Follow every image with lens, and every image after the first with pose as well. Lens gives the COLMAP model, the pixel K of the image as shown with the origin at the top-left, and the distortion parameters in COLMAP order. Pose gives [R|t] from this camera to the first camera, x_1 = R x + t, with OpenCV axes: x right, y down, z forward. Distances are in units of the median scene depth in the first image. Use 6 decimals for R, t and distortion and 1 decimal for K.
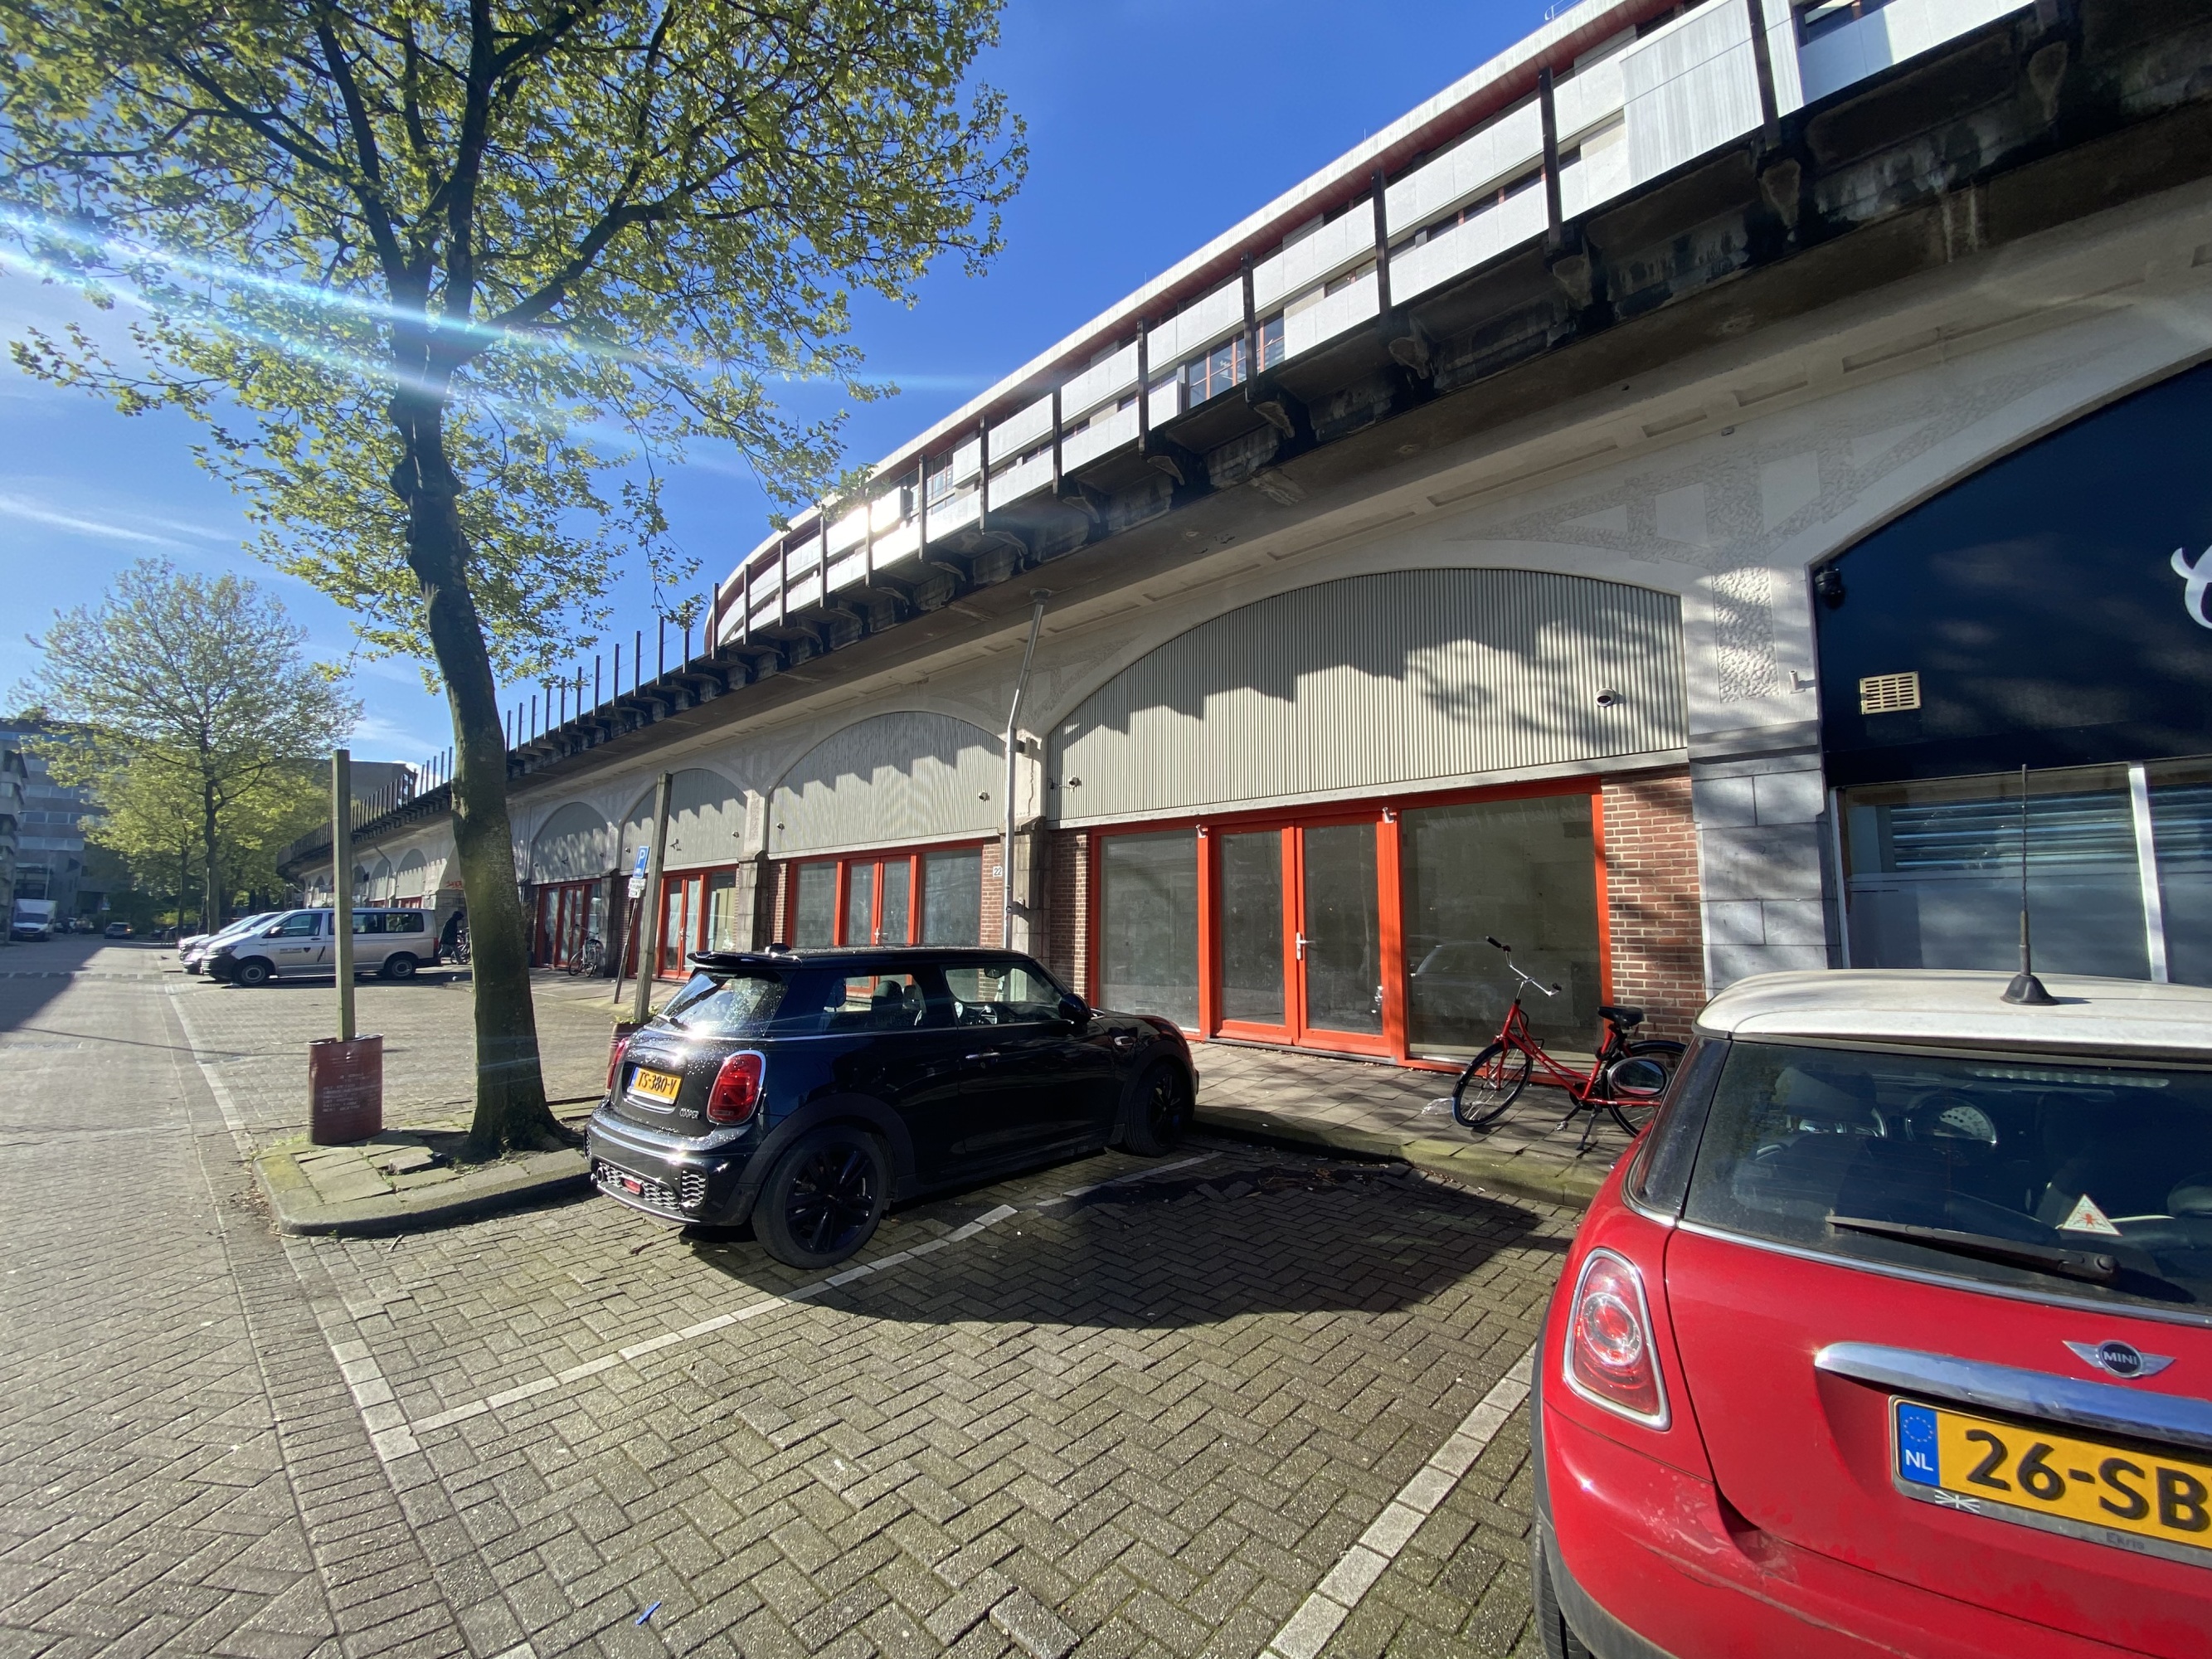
lens RADIAL K [[902.5, 0, 1107.9], [0, 902.5, 816.0], [0, 0, 1]] dist [0.020796, -0.021270]
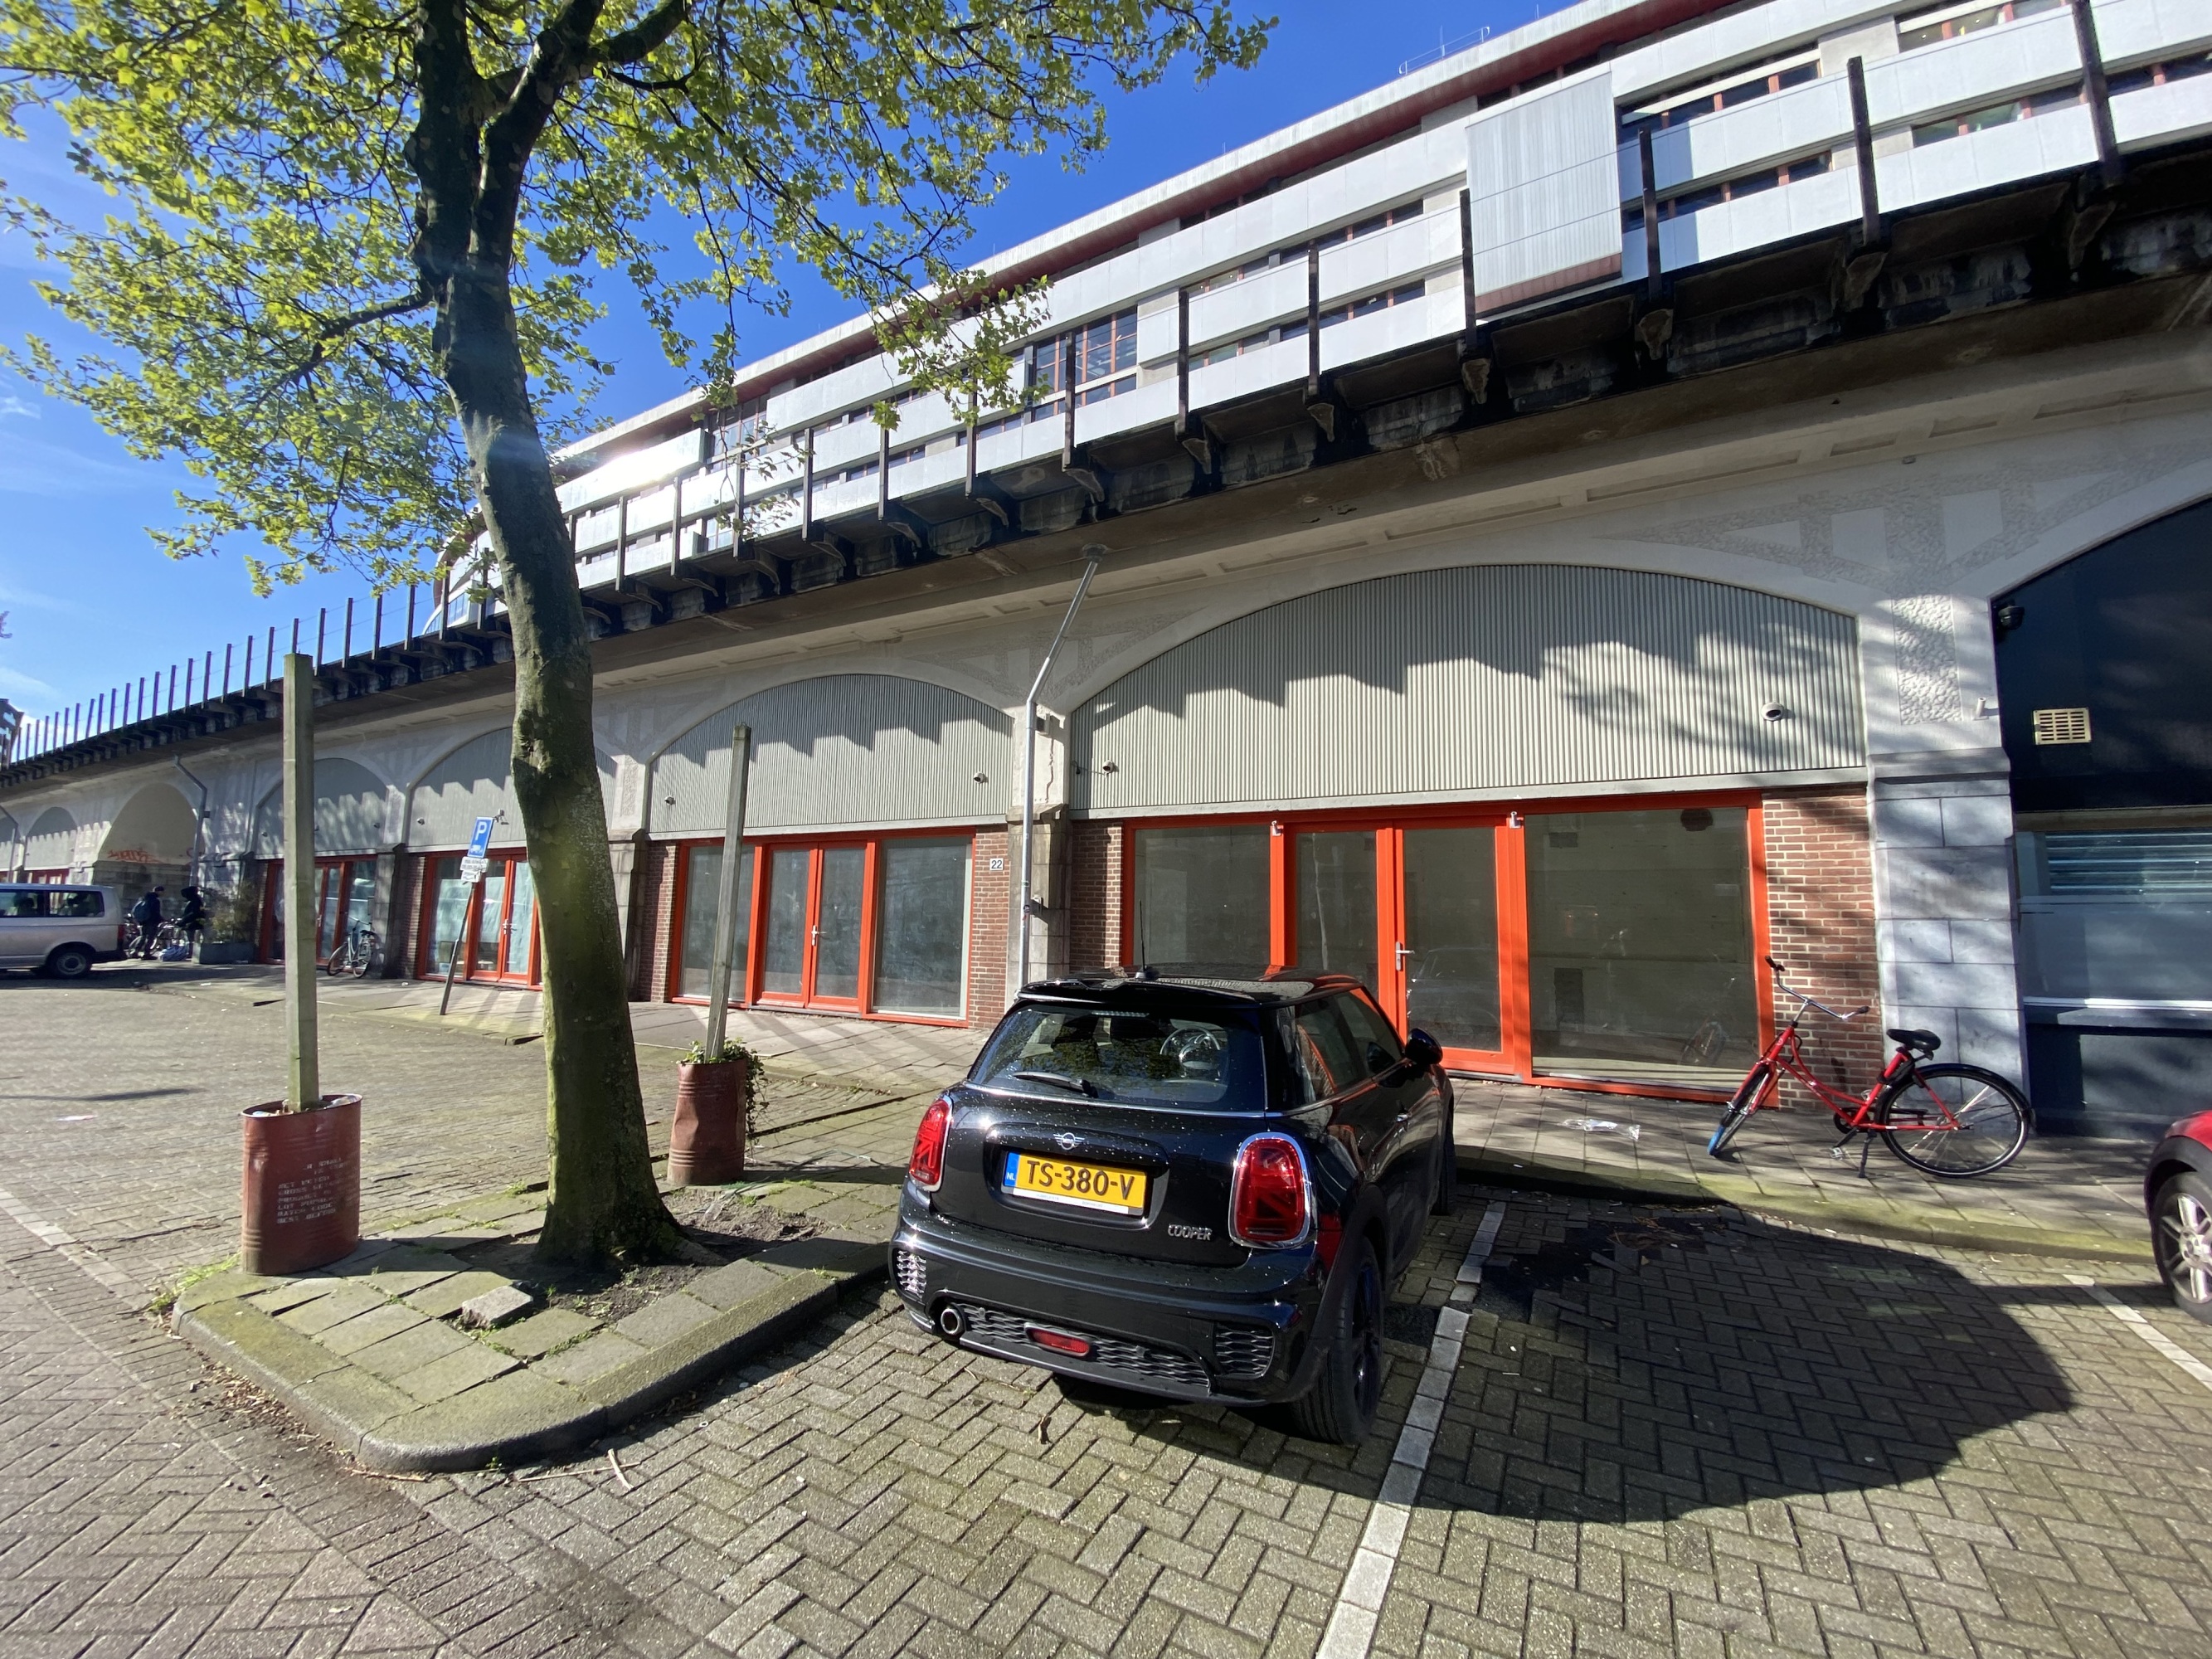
lens RADIAL K [[902.5, 0, 1107.9], [0, 902.5, 816.0], [0, 0, 1]] dist [0.020796, -0.021270]
pose [[0.968580, 0.041614, 0.245195, -0.412738], [-0.043589, 0.999046, 0.002633, 0.013517], [-0.244851, -0.013238, 0.969470, 0.220046]]
